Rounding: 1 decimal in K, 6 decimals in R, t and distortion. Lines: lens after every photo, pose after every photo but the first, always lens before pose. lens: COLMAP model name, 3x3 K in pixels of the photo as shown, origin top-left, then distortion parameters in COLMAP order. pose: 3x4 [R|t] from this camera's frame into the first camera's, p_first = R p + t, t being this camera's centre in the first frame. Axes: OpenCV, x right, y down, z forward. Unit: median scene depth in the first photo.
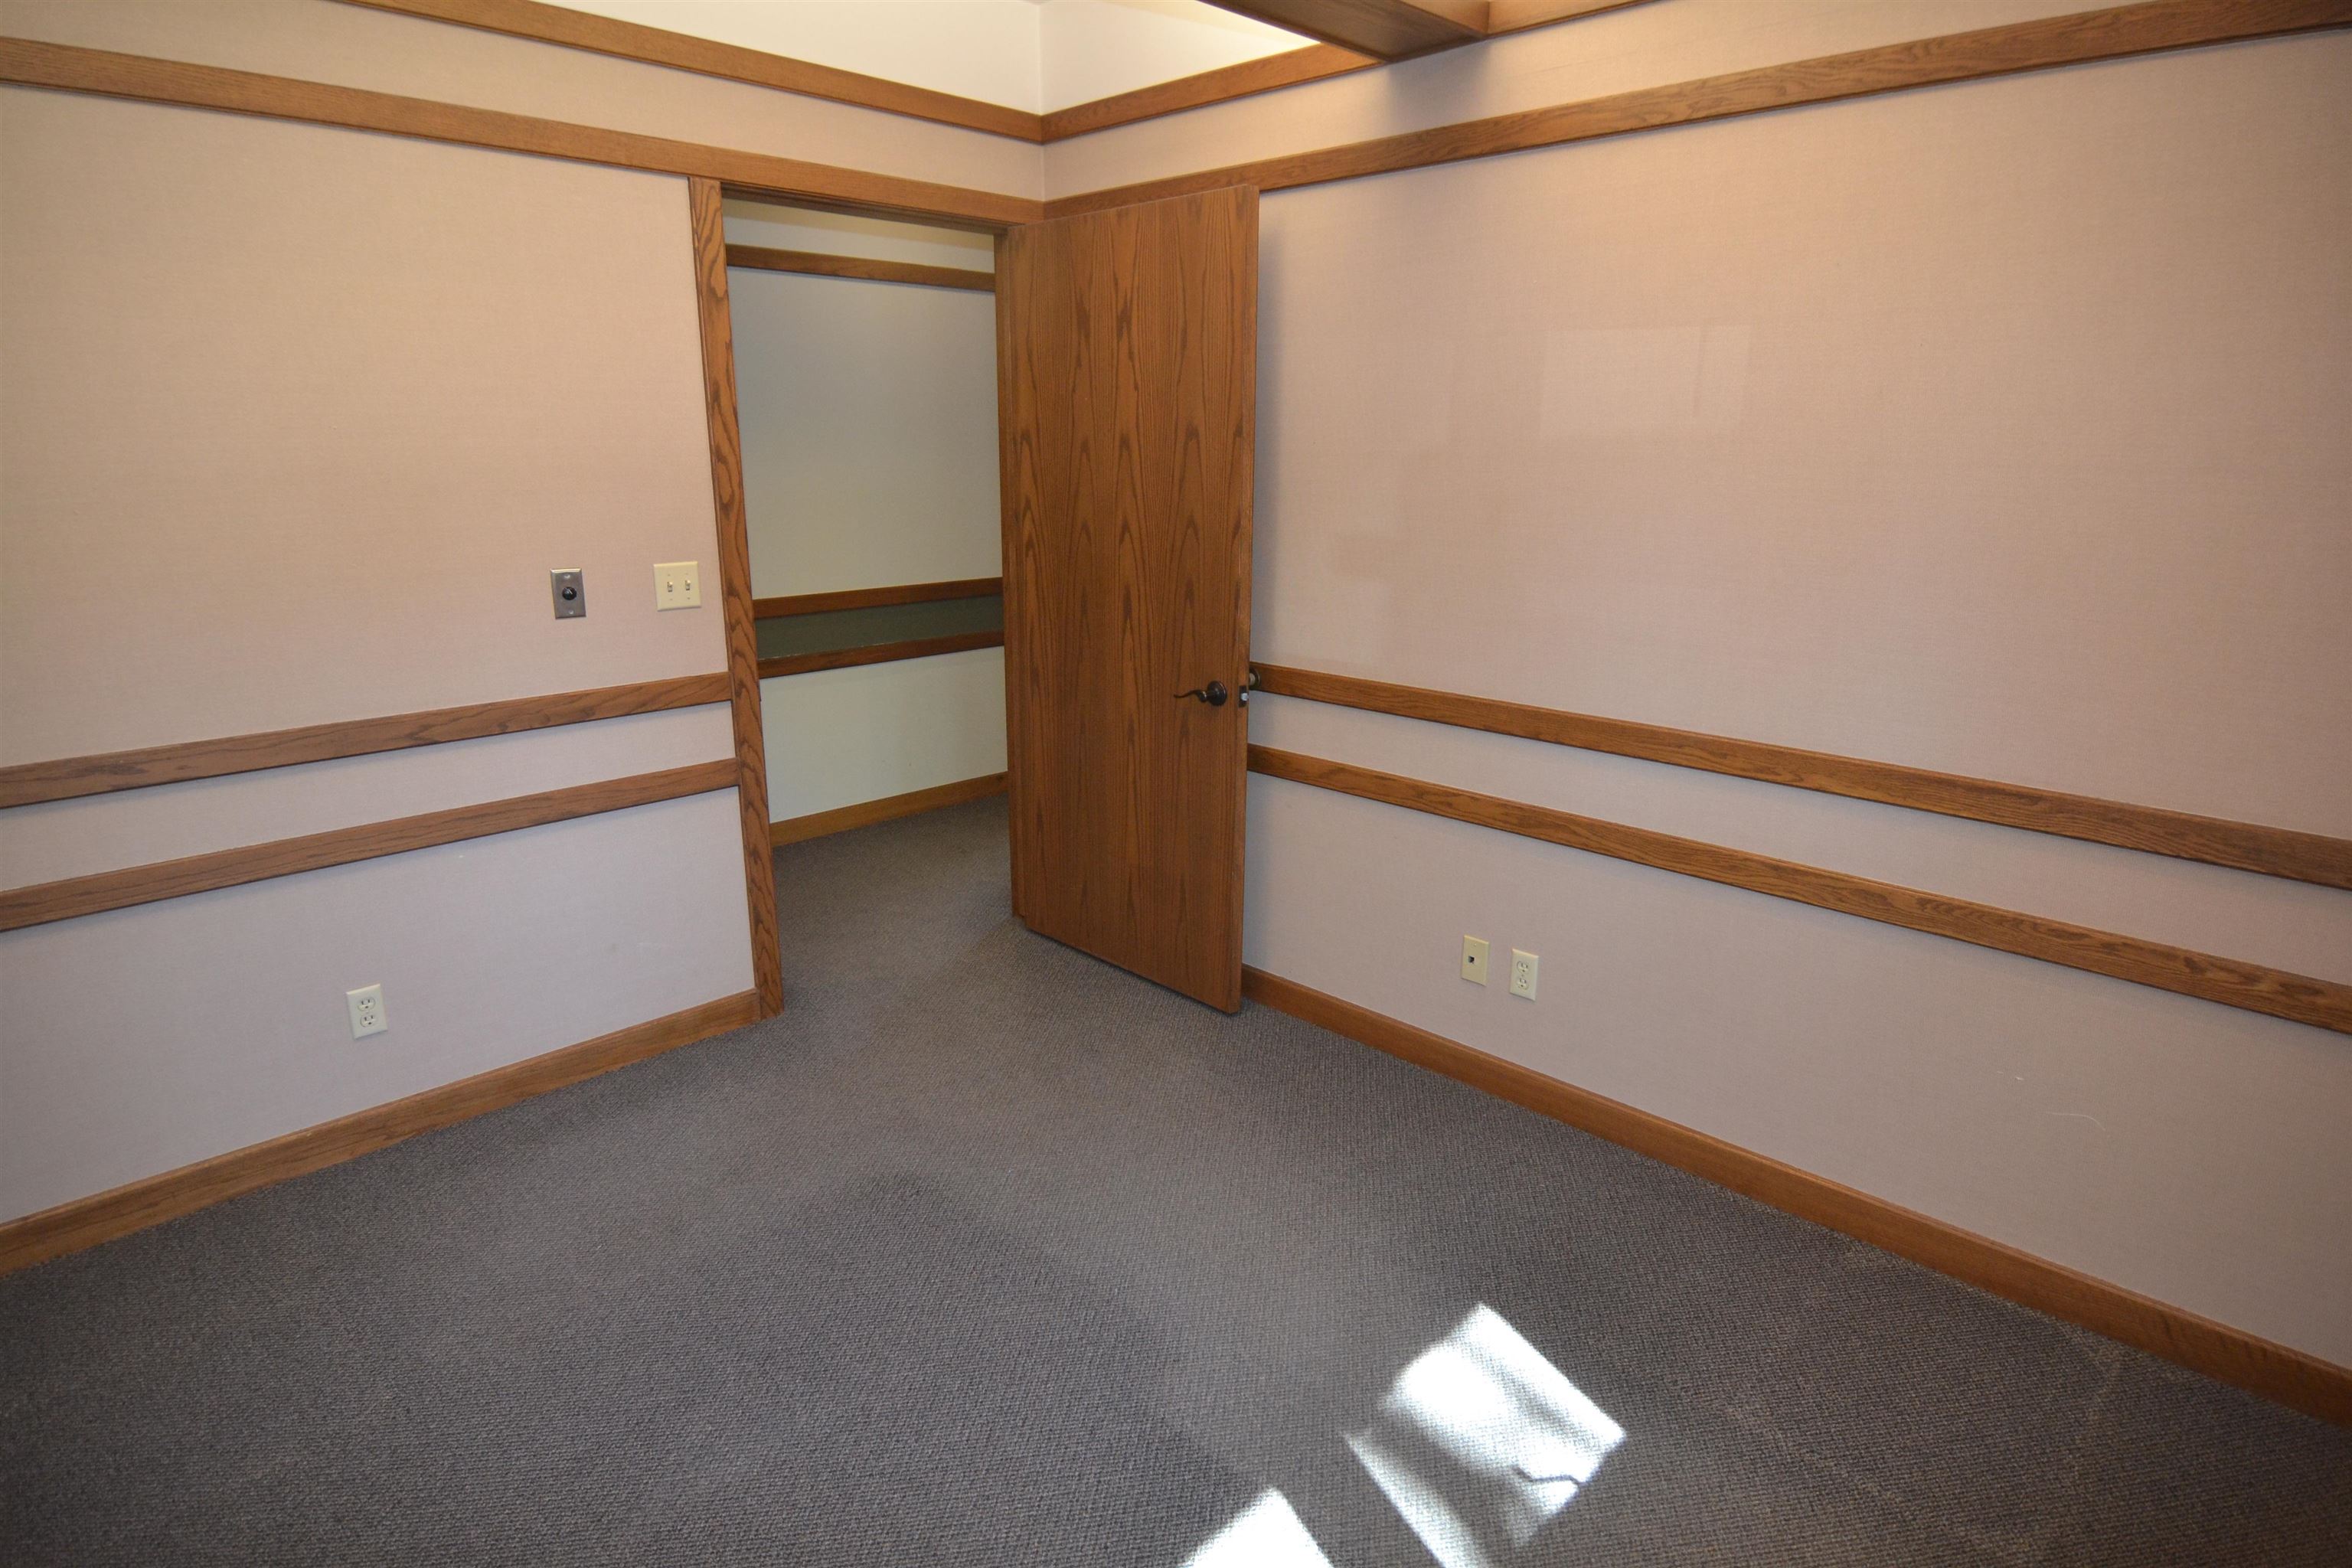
lens RADIAL K [[1278.1, 0, 1158.4], [0, 1278.1, 787.1], [0, 0, 1]] dist [-0.010181, -0.009276]
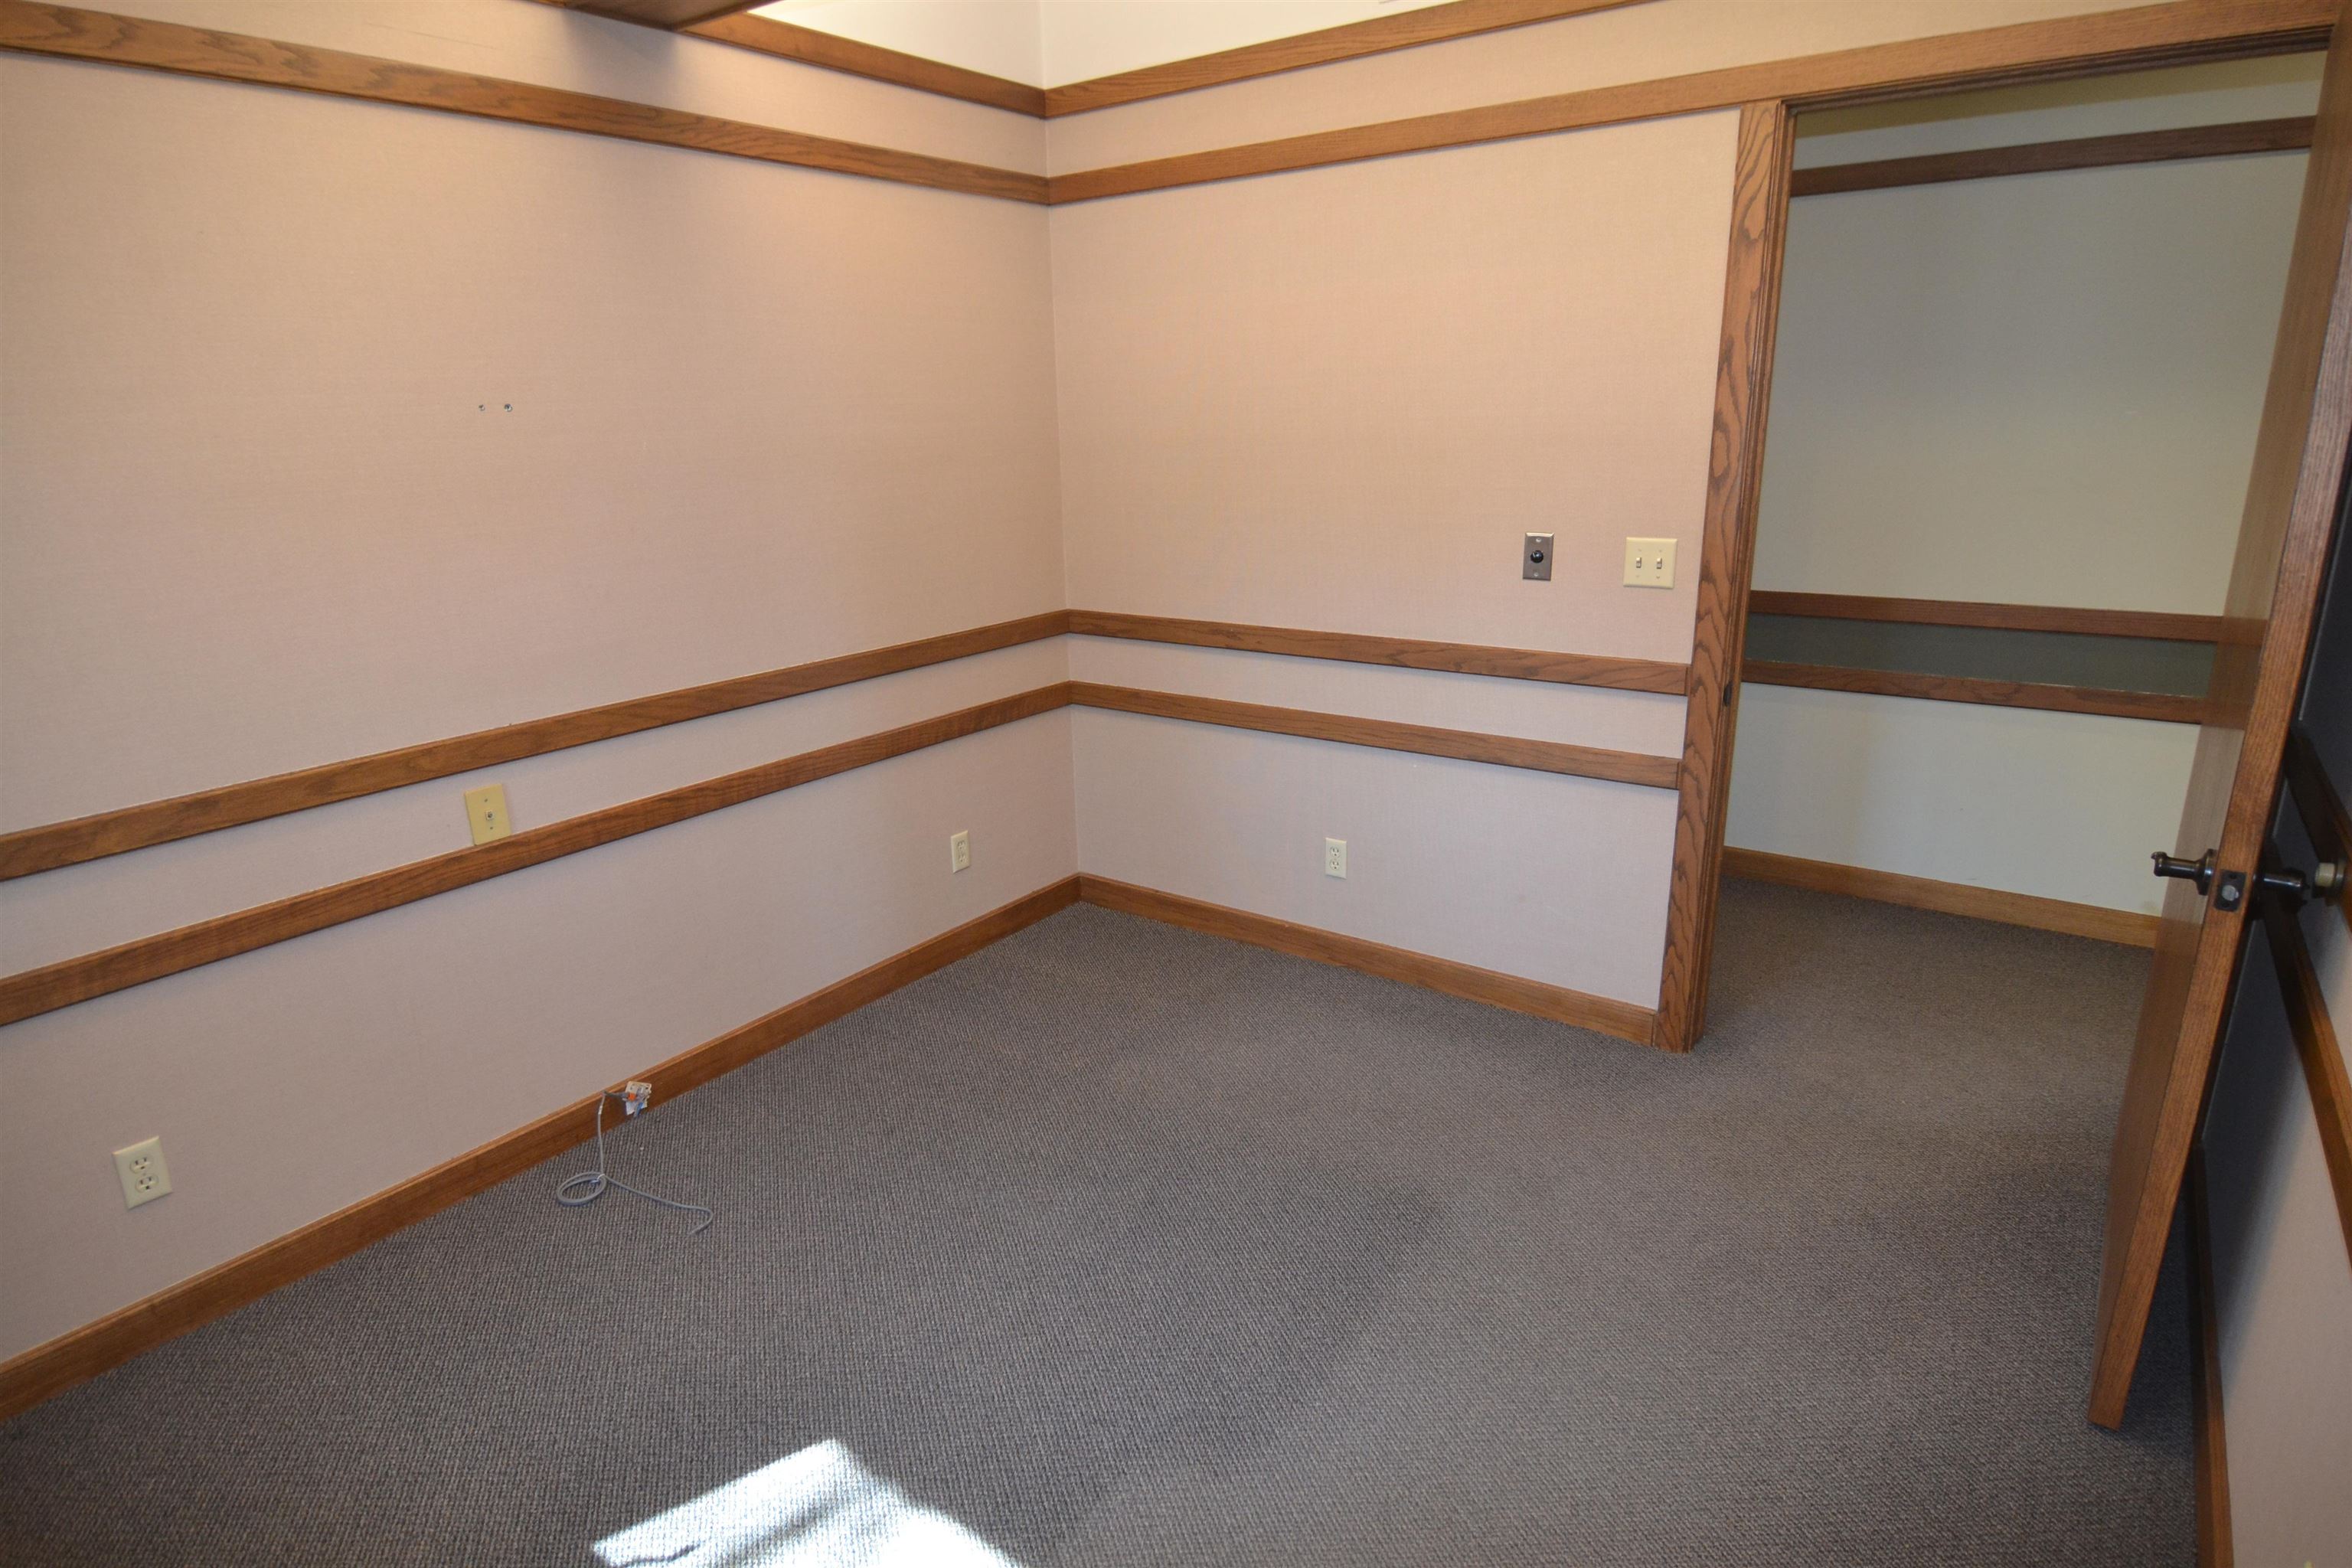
lens RADIAL K [[1278.1, 0, 1158.4], [0, 1278.1, 787.1], [0, 0, 1]] dist [-0.010181, -0.009276]
pose [[0.146352, 0.270777, -0.951452, 0.511623], [-0.233677, 0.944052, 0.232726, -0.136976], [0.961237, 0.188273, 0.201439, 0.498624]]
